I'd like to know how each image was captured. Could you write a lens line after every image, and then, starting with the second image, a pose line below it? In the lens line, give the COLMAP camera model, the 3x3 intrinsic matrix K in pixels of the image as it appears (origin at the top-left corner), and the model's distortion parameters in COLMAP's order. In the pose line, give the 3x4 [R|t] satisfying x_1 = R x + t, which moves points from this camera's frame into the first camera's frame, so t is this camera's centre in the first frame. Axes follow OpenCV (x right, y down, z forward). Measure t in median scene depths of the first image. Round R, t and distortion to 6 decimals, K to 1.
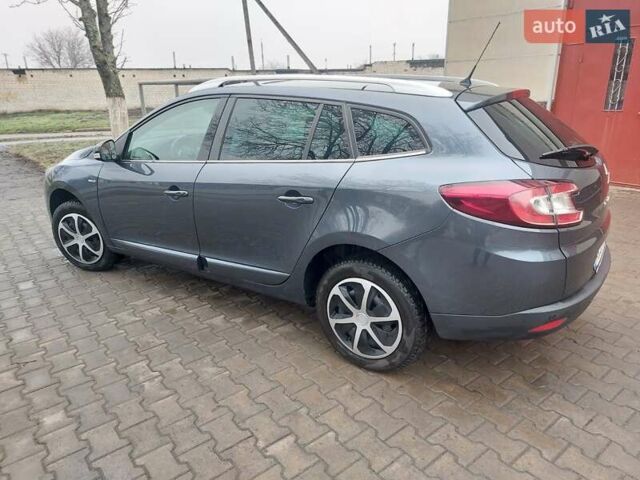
lens RADIAL K [[458.9, 0, 324.6], [0, 458.9, 241.5], [0, 0, 1]] dist [0.058297, -0.049357]
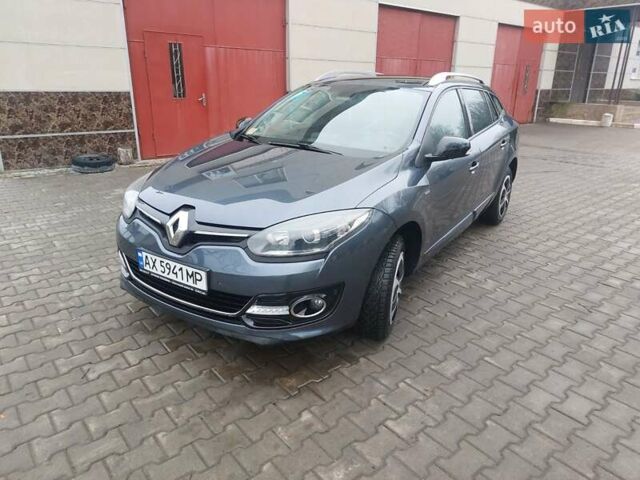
lens RADIAL K [[458.9, 0, 324.6], [0, 458.9, 241.5], [0, 0, 1]] dist [0.058297, -0.049357]
pose [[-0.025652, -0.318991, 0.947411, -0.398309], [0.300180, 0.901529, 0.311670, -0.110911], [-0.953538, 0.292388, 0.072628, 0.348991]]
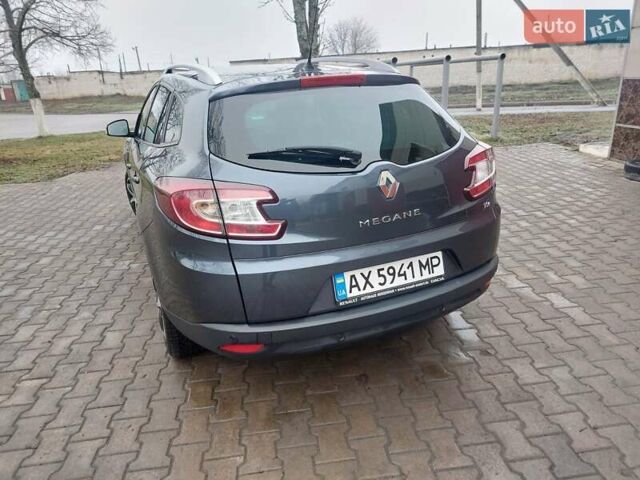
lens RADIAL K [[462.2, 0, 323.7], [0, 462.2, 233.6], [0, 0, 1]] dist [0.026412, -0.003369]
pose [[0.849998, 0.153685, -0.503869, 0.187539], [-0.142006, 0.987936, 0.061773, -0.020151], [0.507284, 0.019046, 0.861568, 0.059297]]
